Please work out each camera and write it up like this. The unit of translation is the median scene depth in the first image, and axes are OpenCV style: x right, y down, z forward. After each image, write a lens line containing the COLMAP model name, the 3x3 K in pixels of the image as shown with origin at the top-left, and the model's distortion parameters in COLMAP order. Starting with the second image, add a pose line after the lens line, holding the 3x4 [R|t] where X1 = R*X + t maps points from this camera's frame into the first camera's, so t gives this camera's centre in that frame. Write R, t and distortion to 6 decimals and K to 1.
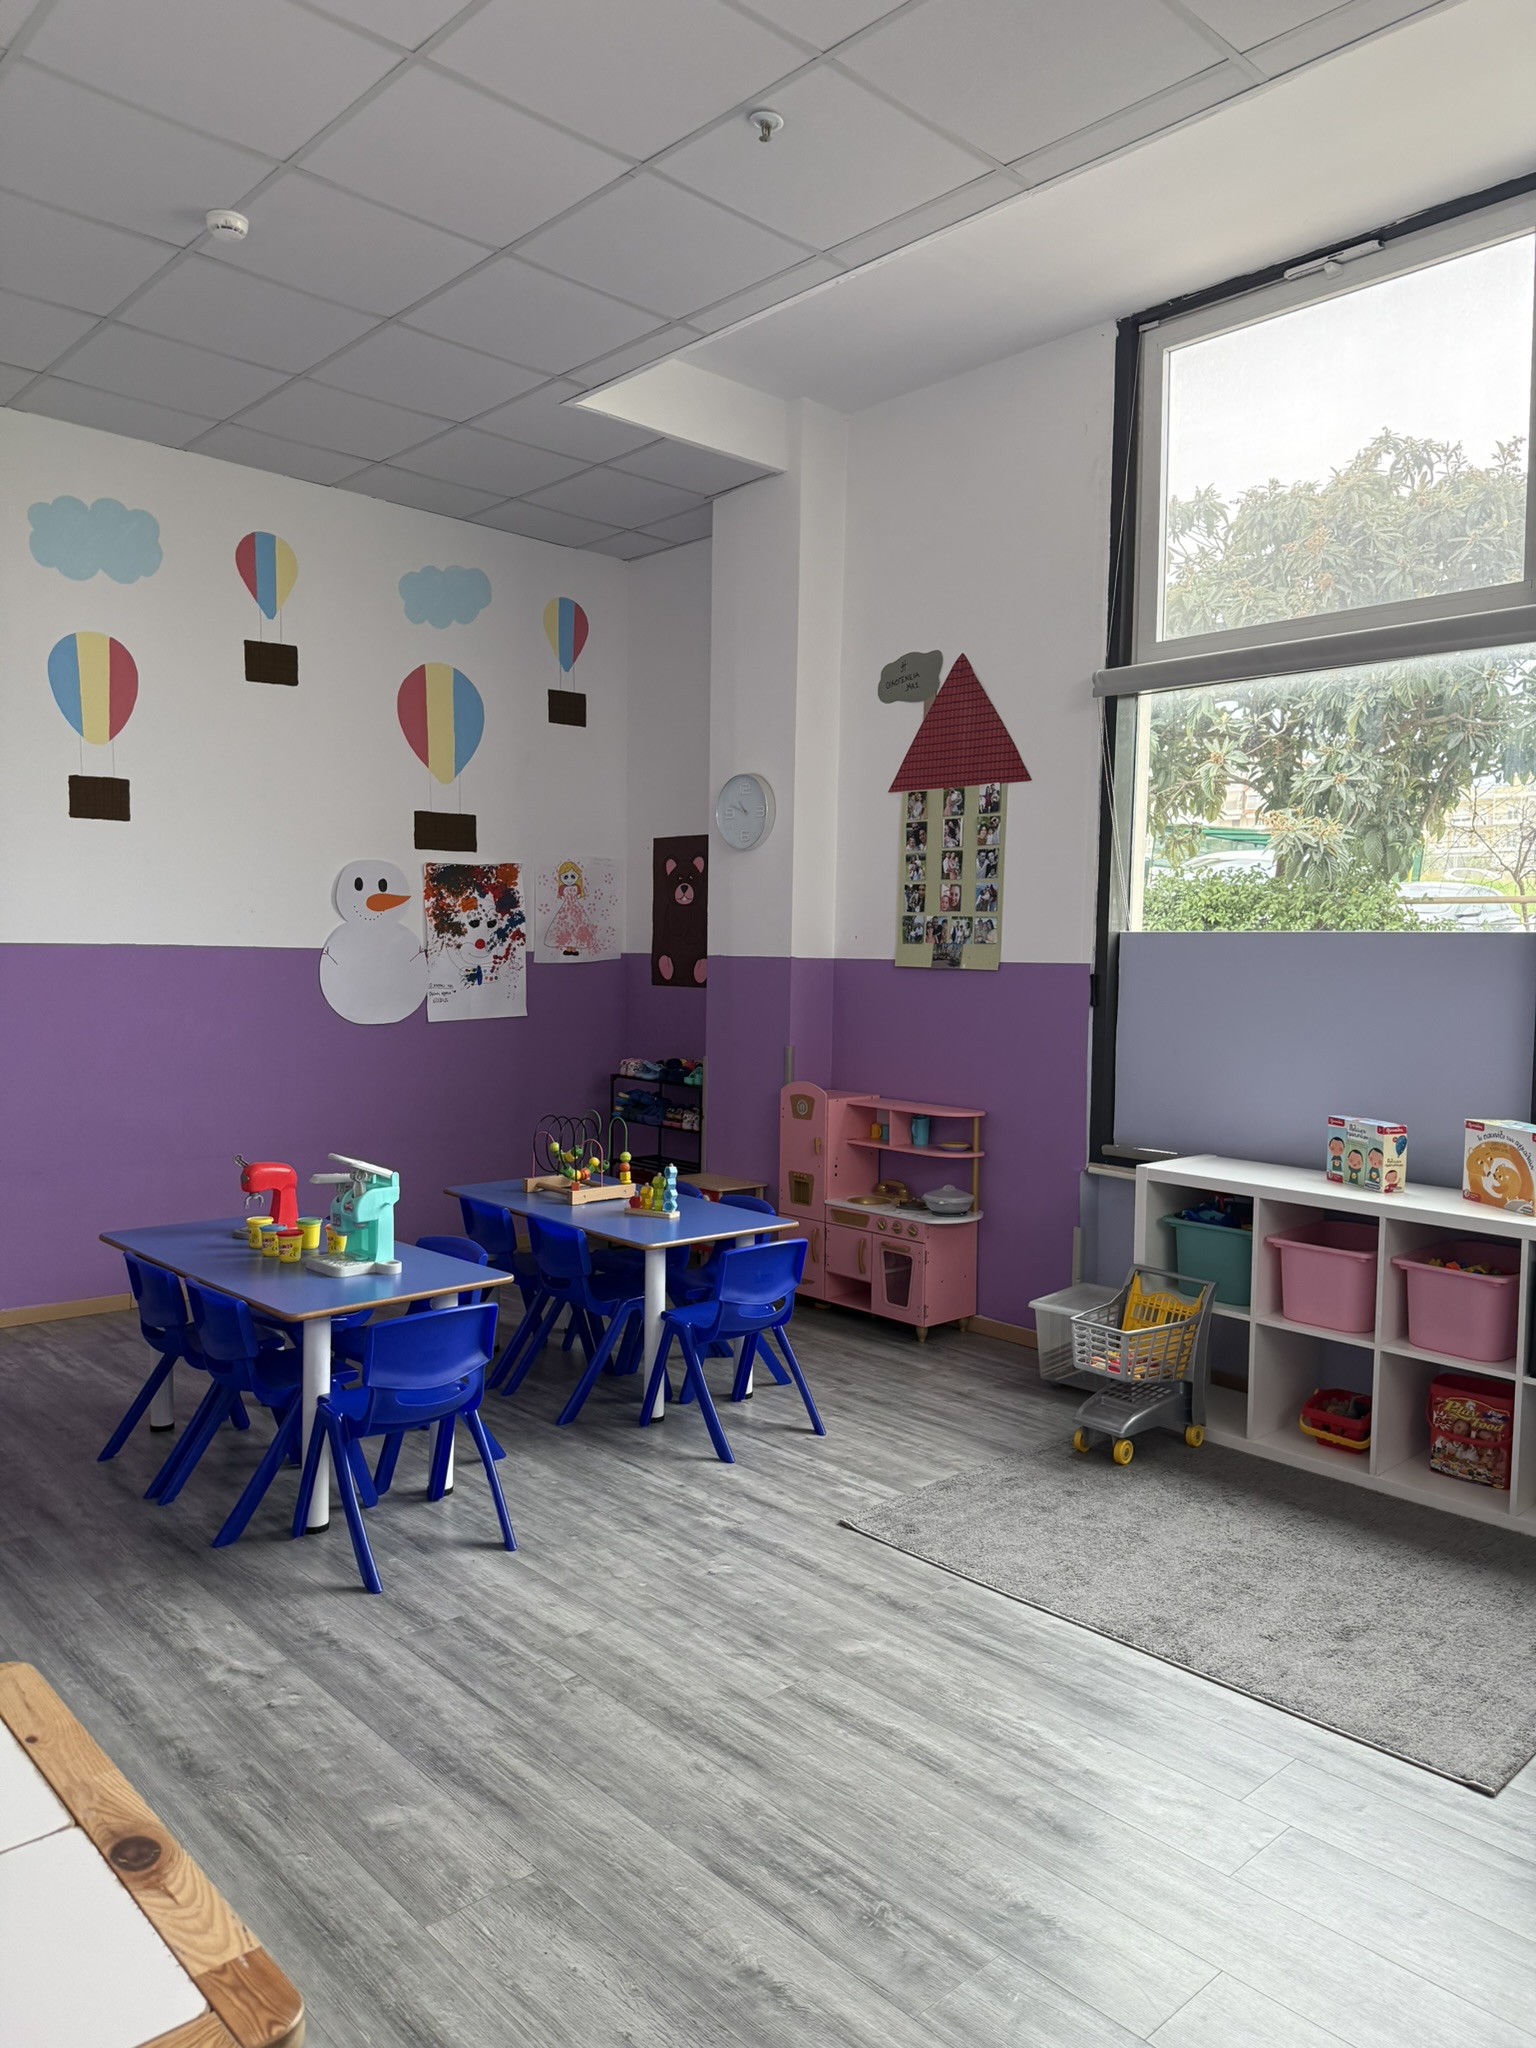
lens RADIAL K [[1414.6, 0, 767.1], [0, 1414.6, 975.8], [0, 0, 1]] dist [0.140698, -0.261358]
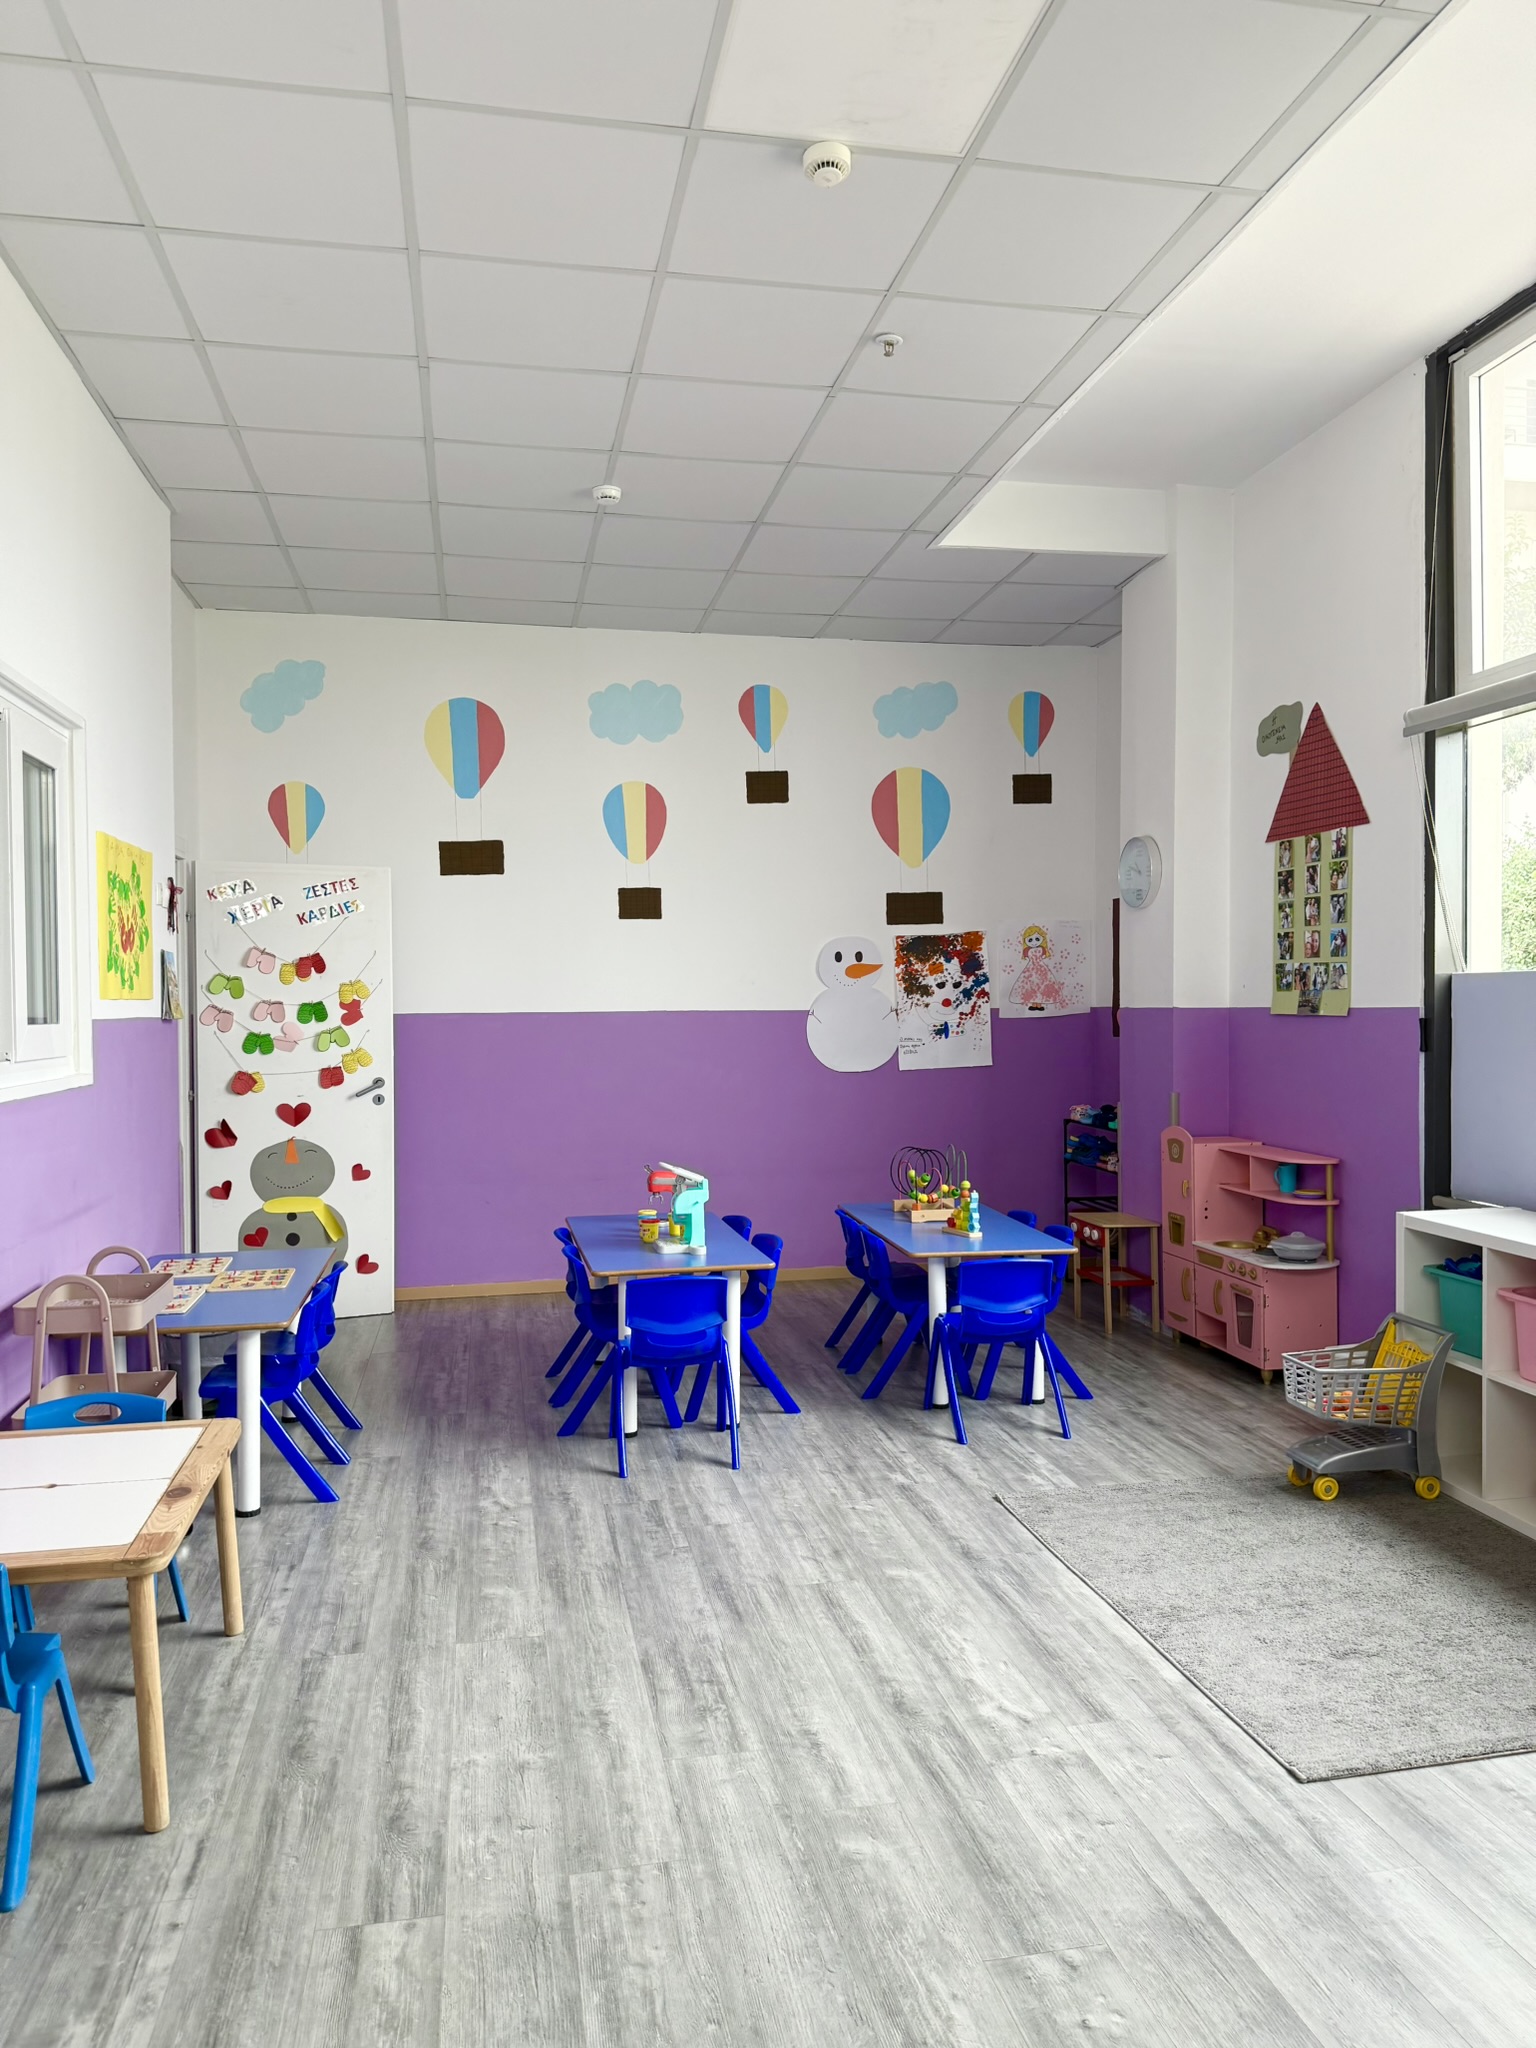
lens RADIAL K [[1414.6, 0, 767.1], [0, 1414.6, 975.8], [0, 0, 1]] dist [0.140698, -0.261358]
pose [[0.843611, -0.037900, -0.535616, 0.356122], [0.015404, 0.998803, -0.046414, 0.008455], [0.536734, 0.030905, 0.843185, -0.058902]]
